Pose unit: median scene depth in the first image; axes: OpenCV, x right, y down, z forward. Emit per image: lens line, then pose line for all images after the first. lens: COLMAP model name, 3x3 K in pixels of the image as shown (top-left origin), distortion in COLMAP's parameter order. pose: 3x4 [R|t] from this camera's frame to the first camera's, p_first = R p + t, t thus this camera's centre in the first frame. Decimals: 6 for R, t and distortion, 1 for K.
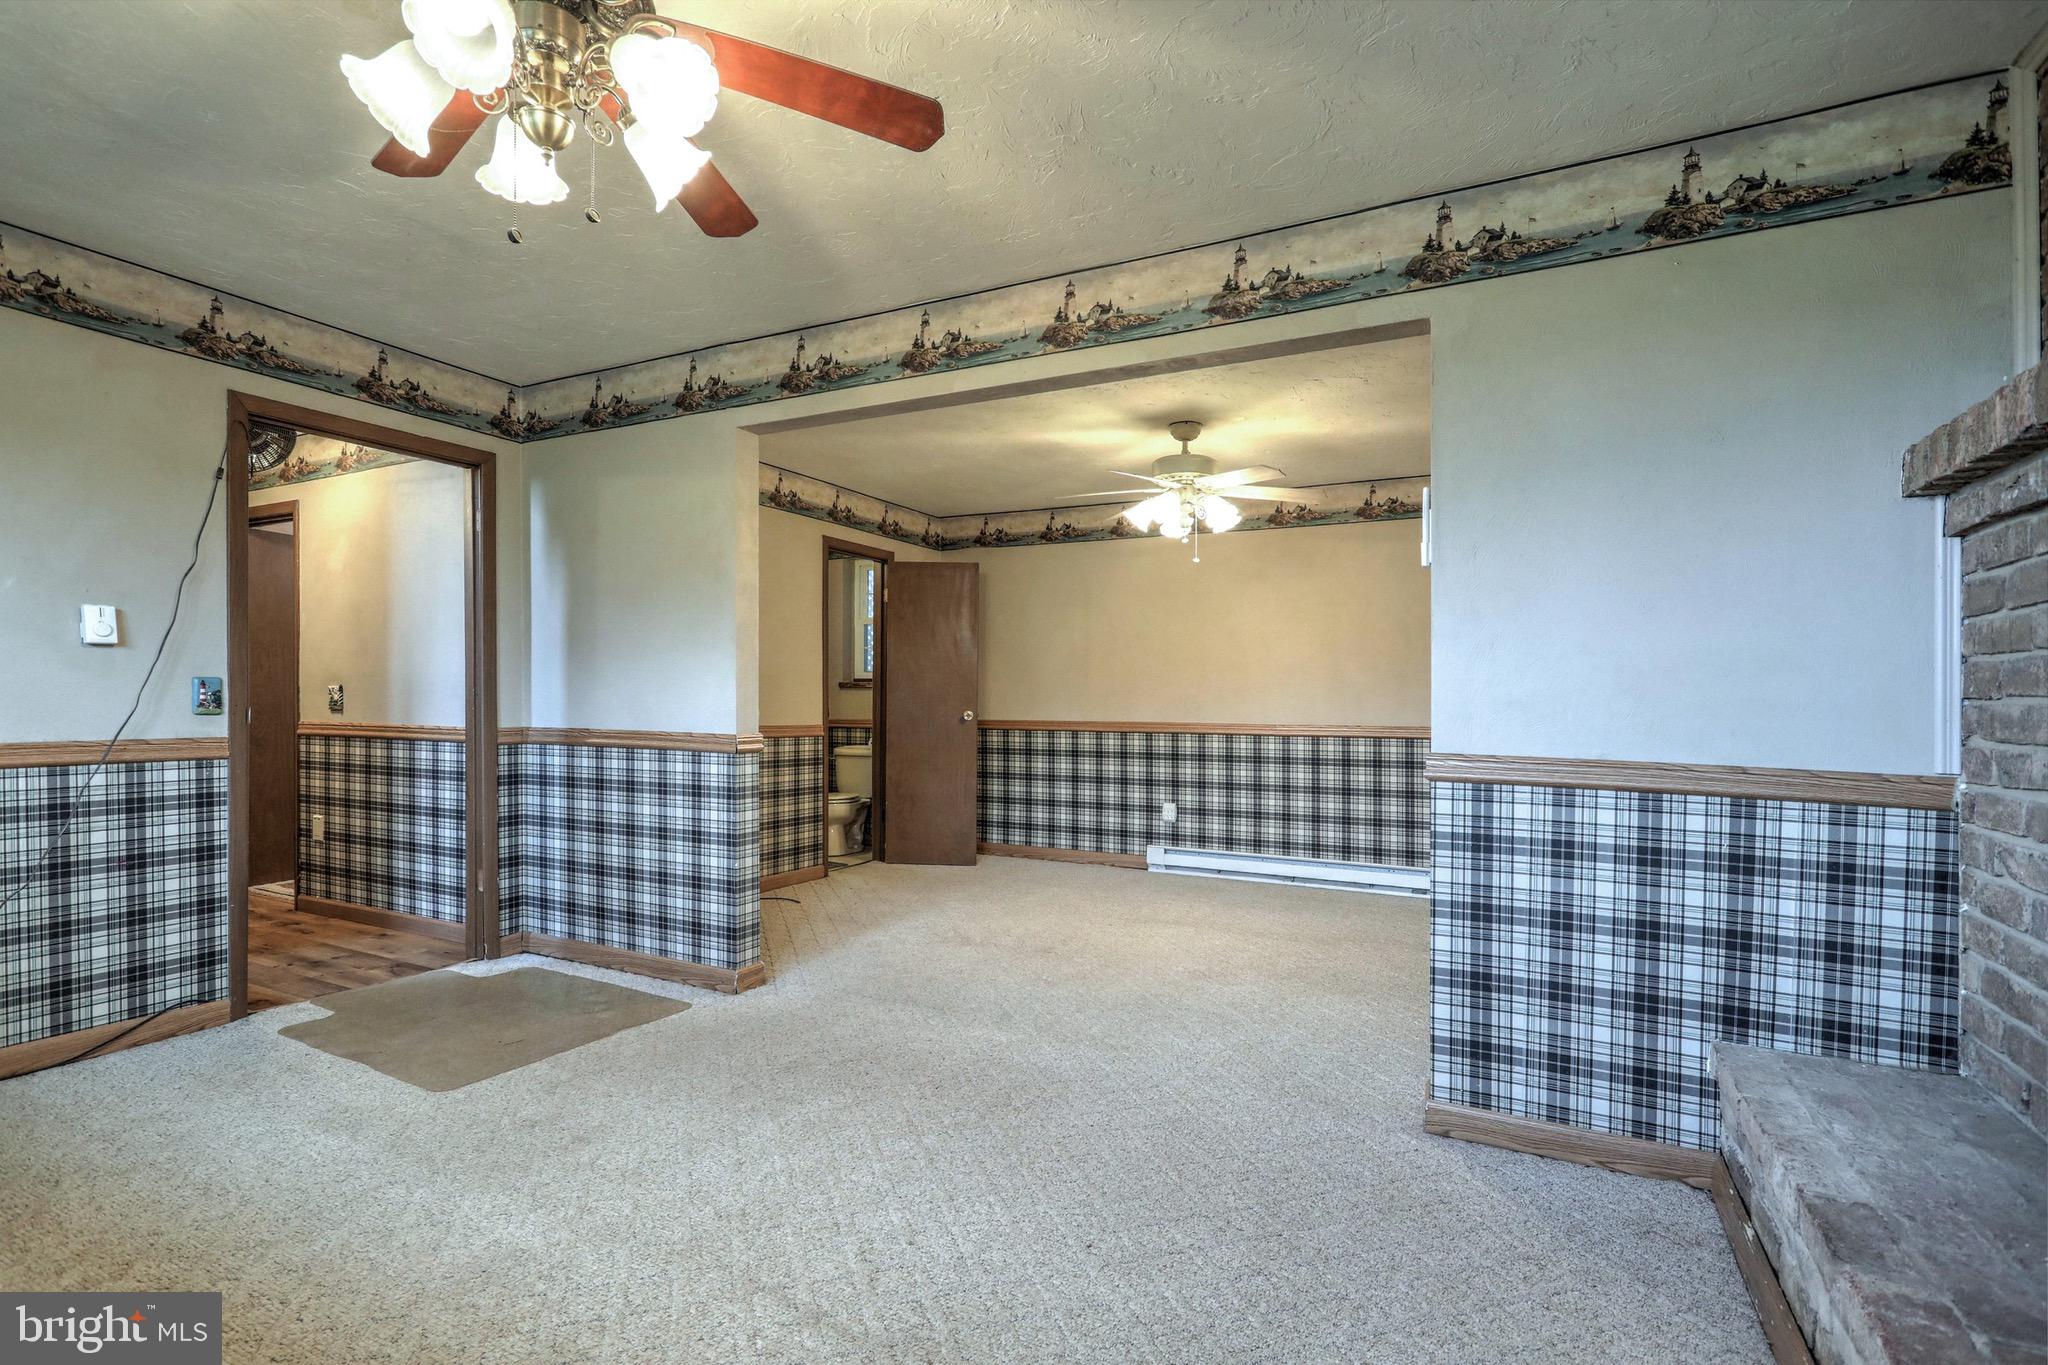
lens RADIAL K [[986.2, 0, 1016.7], [0, 986.2, 683.9], [0, 0, 1]] dist [0.020866, 0.000934]
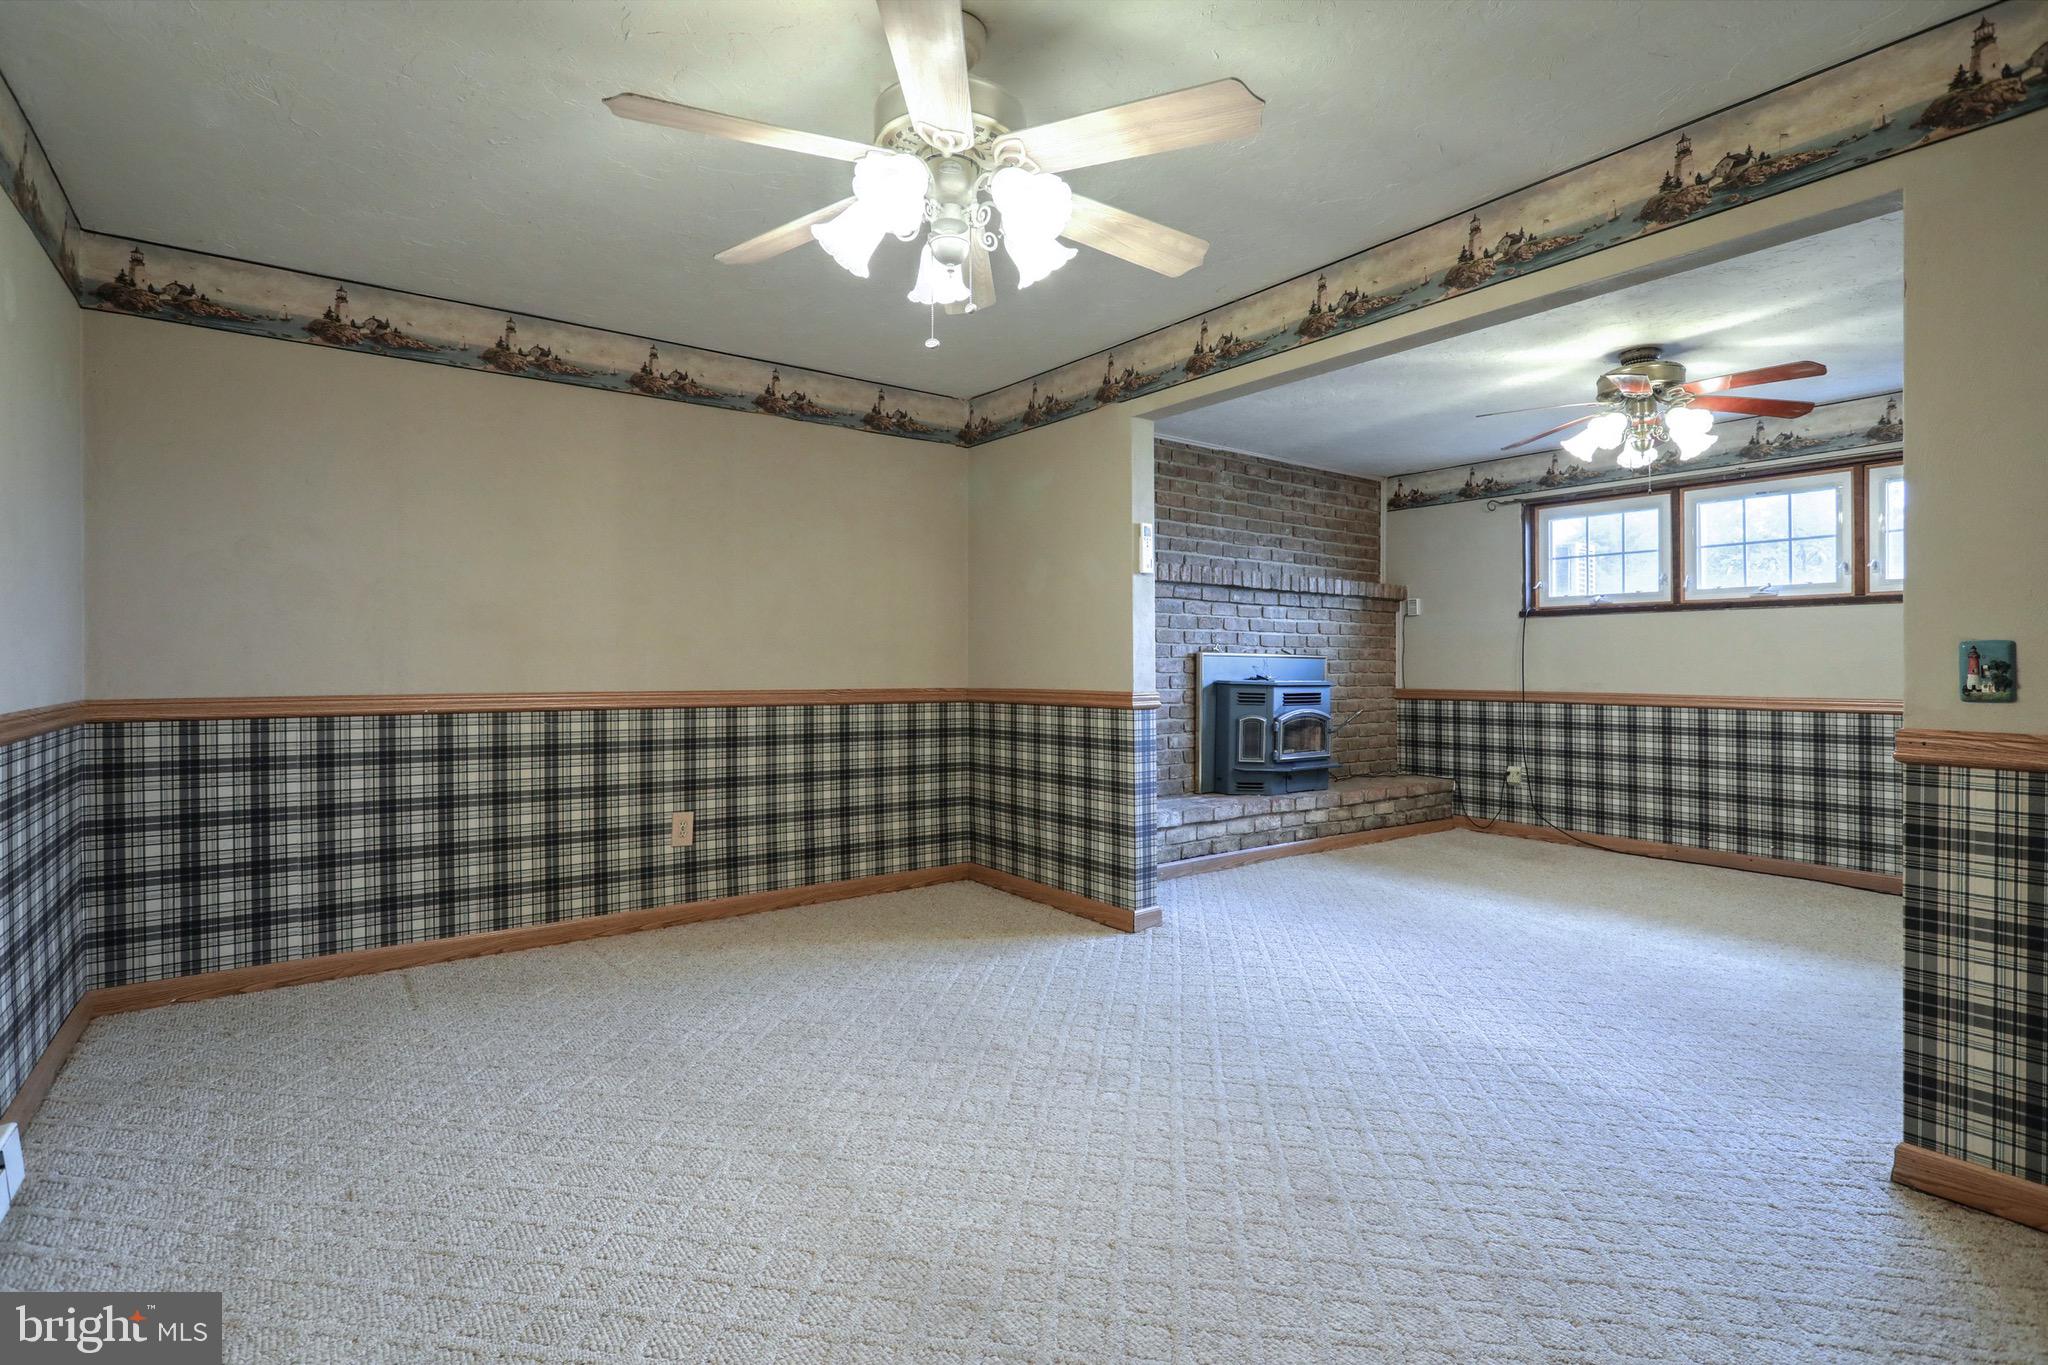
lens RADIAL K [[986.2, 0, 987.5], [0, 986.2, 645.3], [0, 0, 1]] dist [0.020866, 0.000934]
pose [[0.883662, -0.012774, -0.467952, 0.282849], [0.010271, 0.999916, -0.007900, 0.002927], [0.468013, 0.002175, 0.883719, -0.153177]]
